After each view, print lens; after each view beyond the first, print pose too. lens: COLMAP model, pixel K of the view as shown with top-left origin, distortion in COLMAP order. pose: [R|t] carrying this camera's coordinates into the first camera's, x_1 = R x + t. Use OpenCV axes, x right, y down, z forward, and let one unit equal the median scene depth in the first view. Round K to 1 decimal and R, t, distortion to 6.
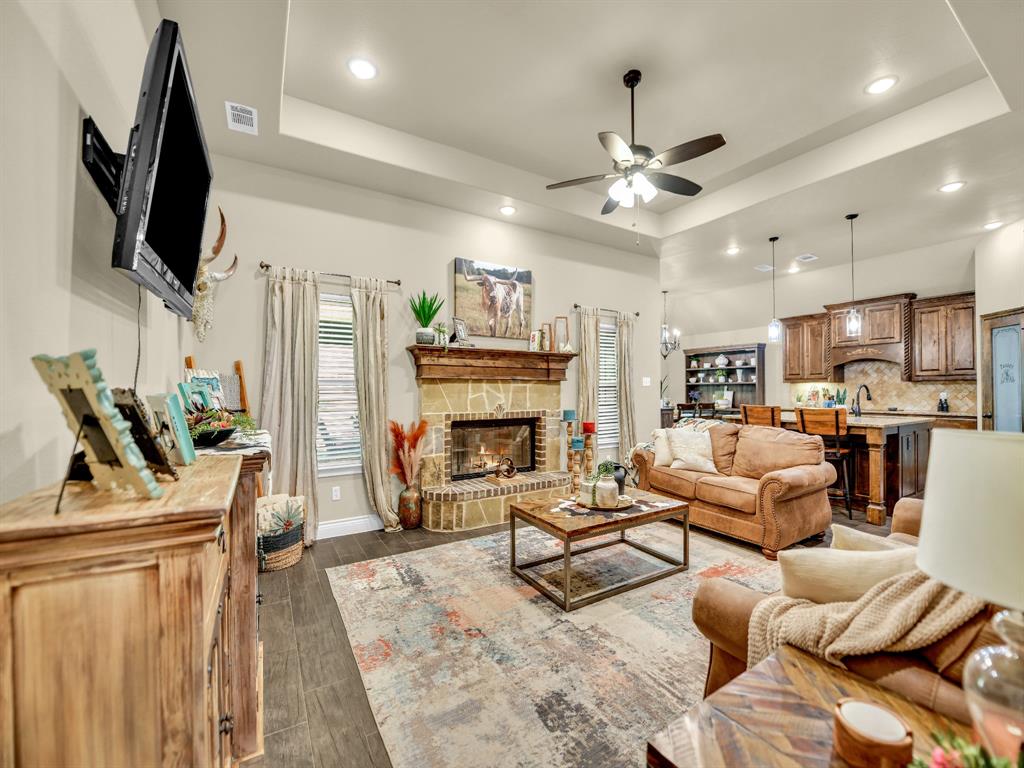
lens RADIAL K [[412.2, 0, 519.7], [0, 412.2, 389.2], [0, 0, 1]] dist [-0.015233, -0.001866]
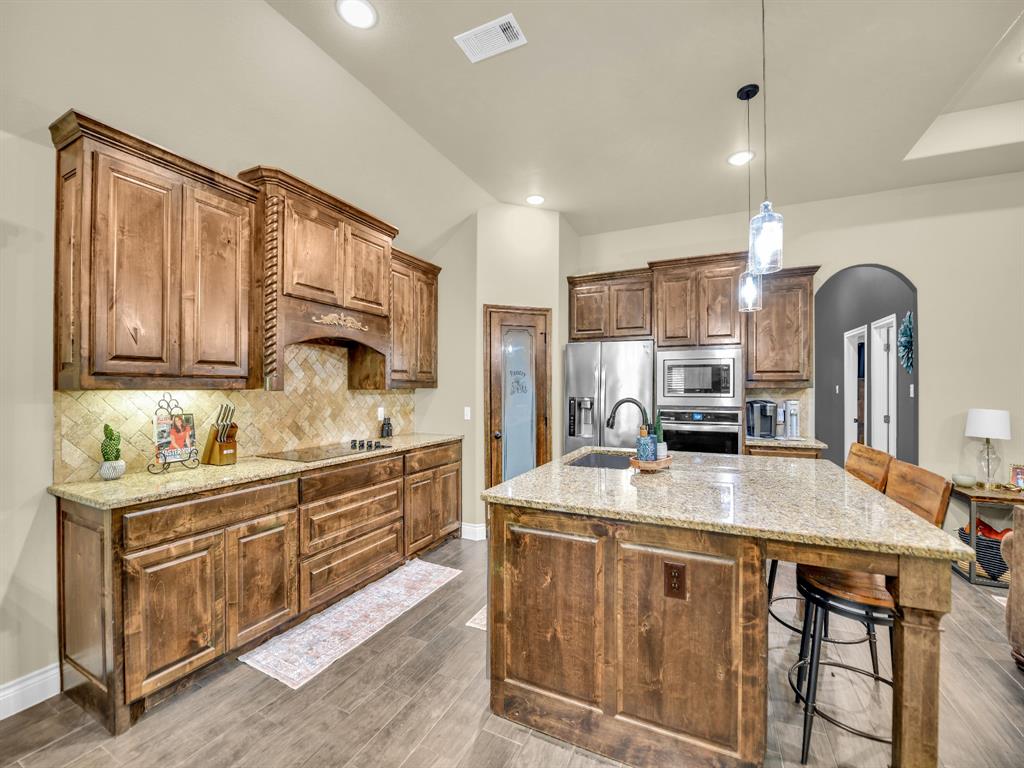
lens RADIAL K [[412.2, 0, 517.6], [0, 412.2, 382.0], [0, 0, 1]] dist [-0.015233, -0.001866]
pose [[-0.540995, 0.014644, 0.840899, 0.379419], [-0.000385, 0.999844, -0.017660, -0.018902], [-0.841026, -0.009878, -0.540905, 1.112598]]
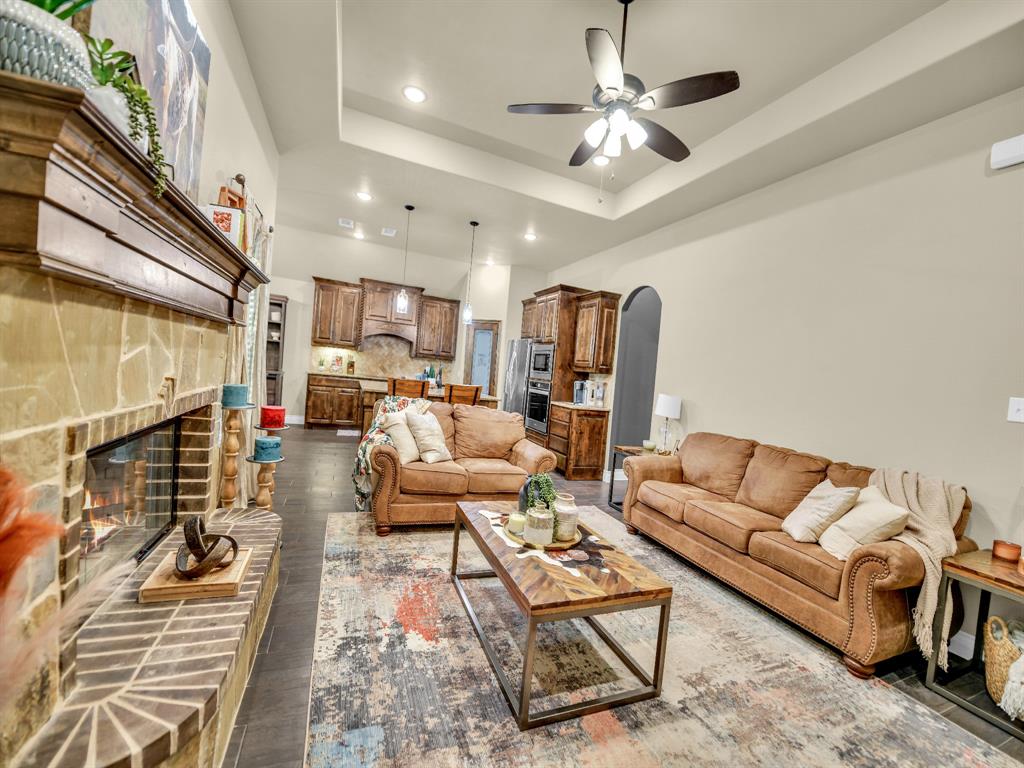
lens RADIAL K [[412.2, 0, 504.6], [0, 412.2, 381.3], [0, 0, 1]] dist [-0.015233, -0.001866]
pose [[0.183179, -0.000866, 0.983079, -0.251214], [-0.105355, 0.994223, 0.020507, 0.000756], [-0.977418, -0.107329, 0.182030, 0.467868]]
